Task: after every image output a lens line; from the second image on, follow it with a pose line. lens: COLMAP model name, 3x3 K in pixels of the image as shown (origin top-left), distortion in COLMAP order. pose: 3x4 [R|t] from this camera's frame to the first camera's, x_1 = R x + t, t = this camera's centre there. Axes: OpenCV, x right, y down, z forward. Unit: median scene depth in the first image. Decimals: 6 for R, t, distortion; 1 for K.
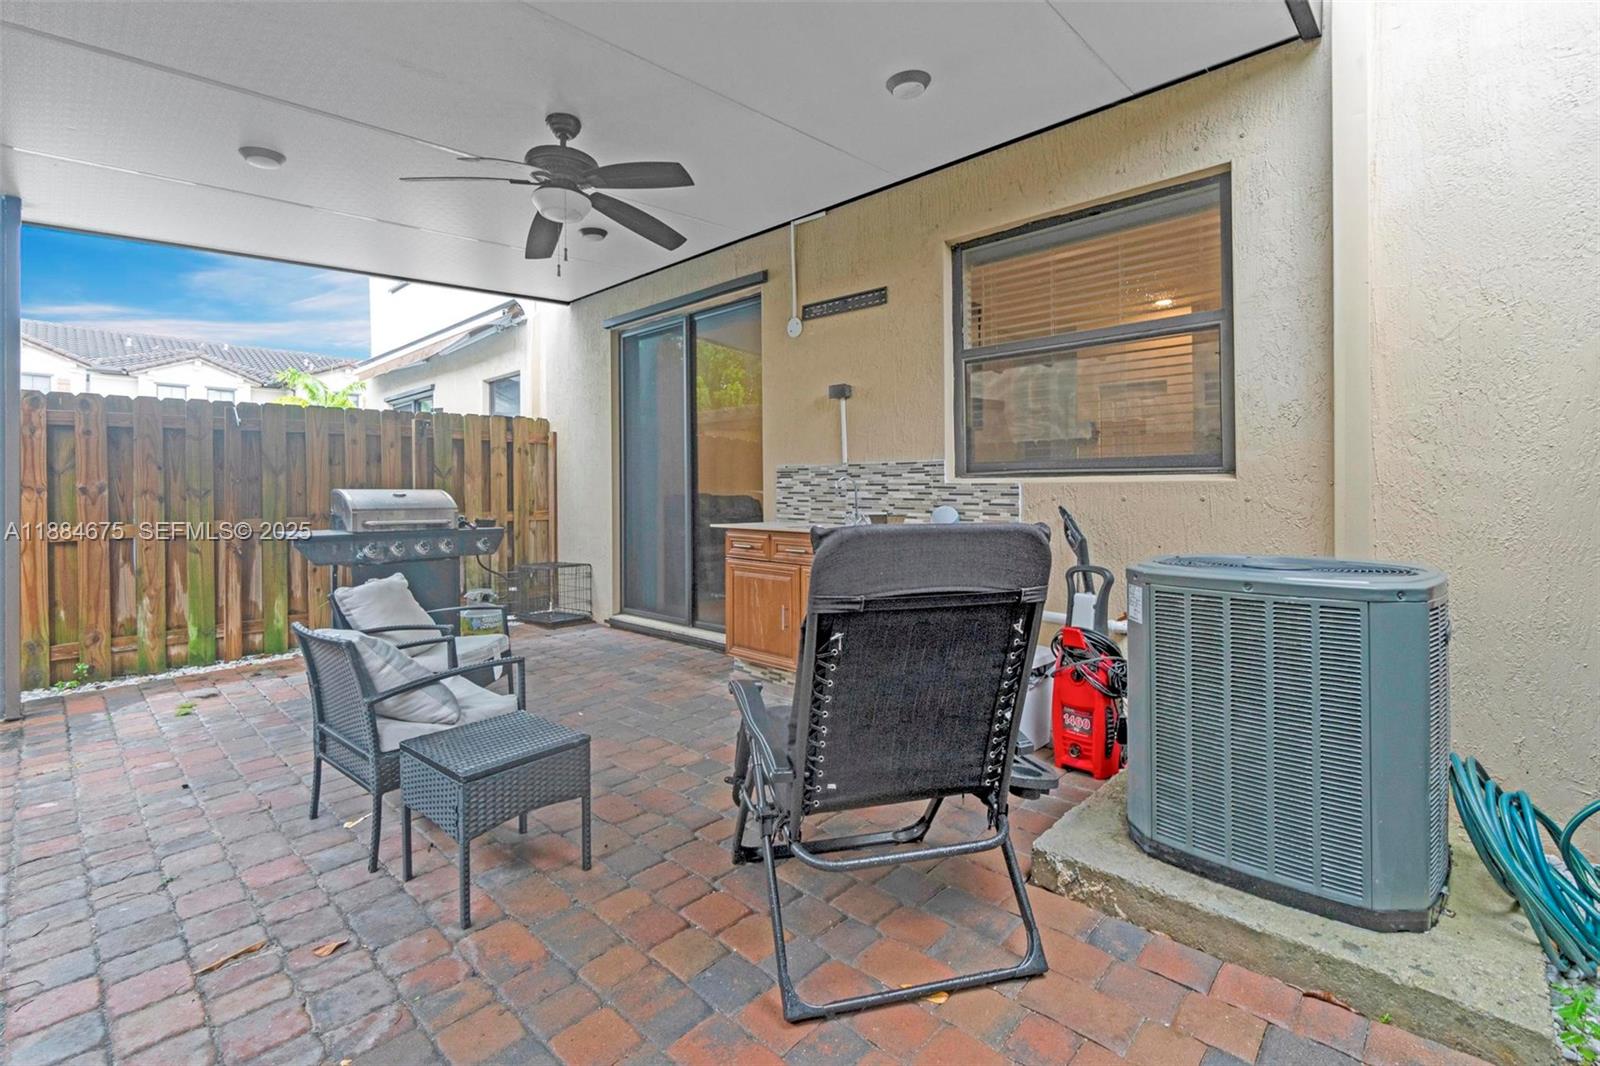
lens RADIAL K [[703.4, 0, 784.8], [0, 703.4, 506.4], [0, 0, 1]] dist [-0.001188, 0.000474]
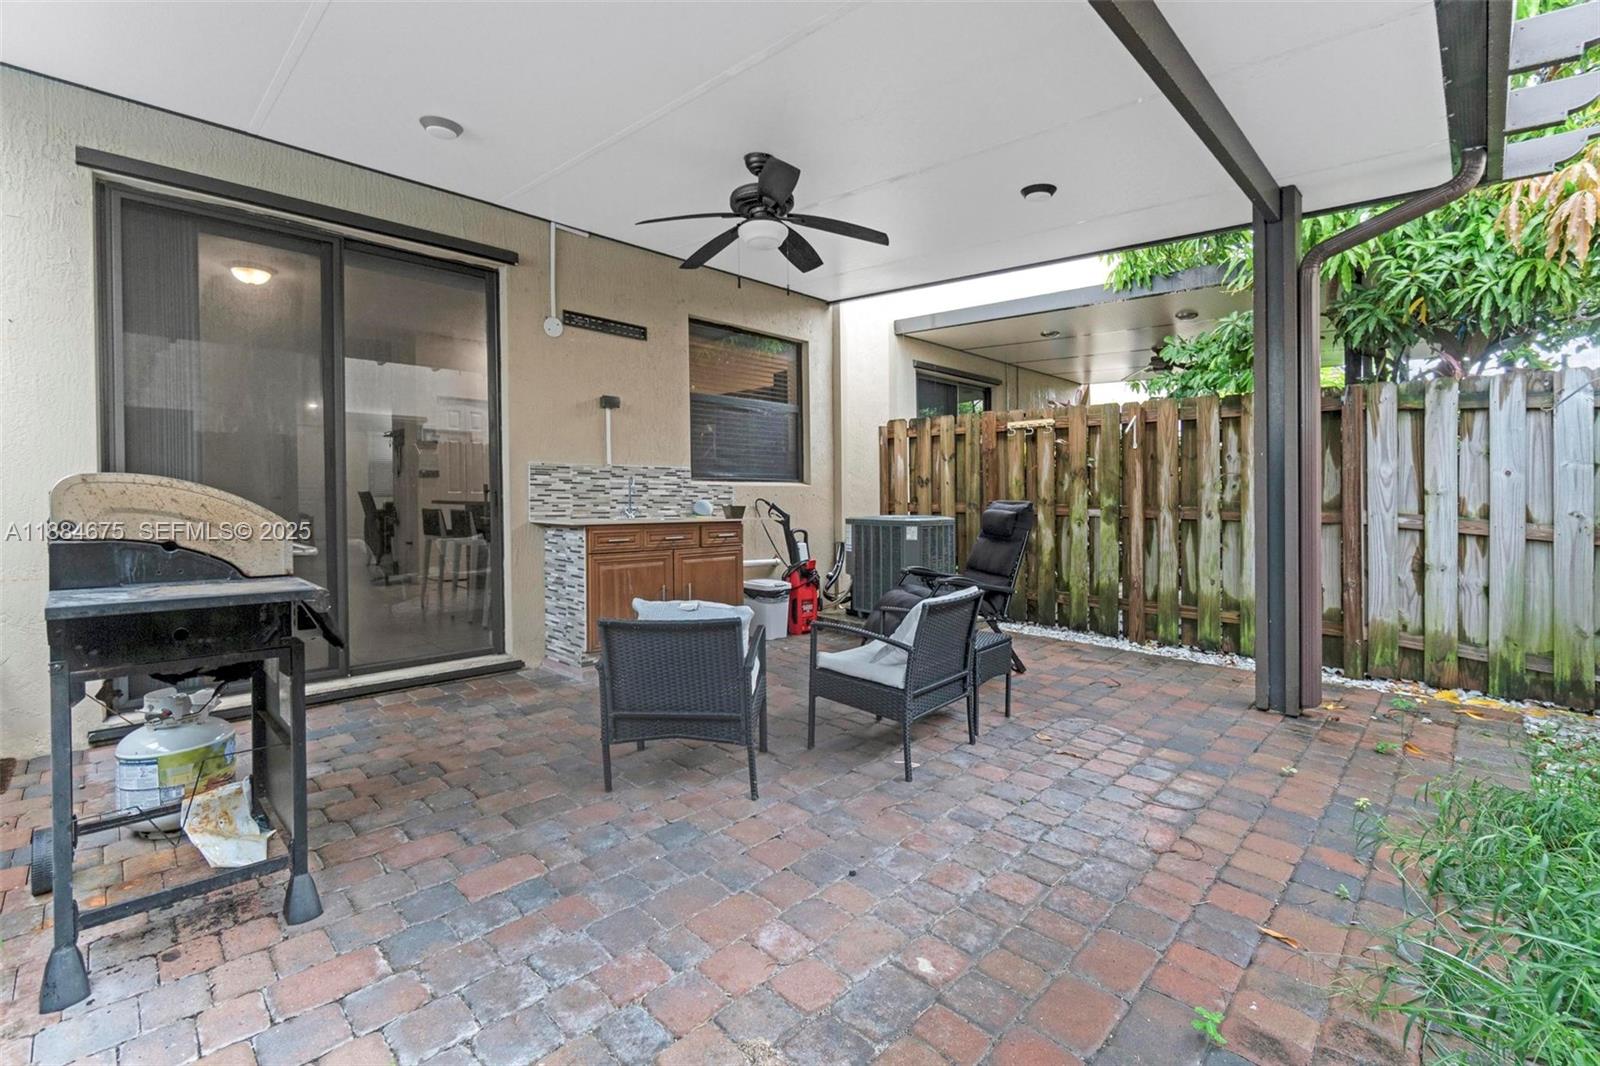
lens RADIAL K [[703.4, 0, 782.8], [0, 703.4, 498.0], [0, 0, 1]] dist [-0.001188, 0.000474]
pose [[0.027271, -0.006171, 0.999609, -1.107101], [0.015974, 0.999856, 0.005737, -0.009475], [-0.999500, 0.015811, 0.027366, 0.719613]]
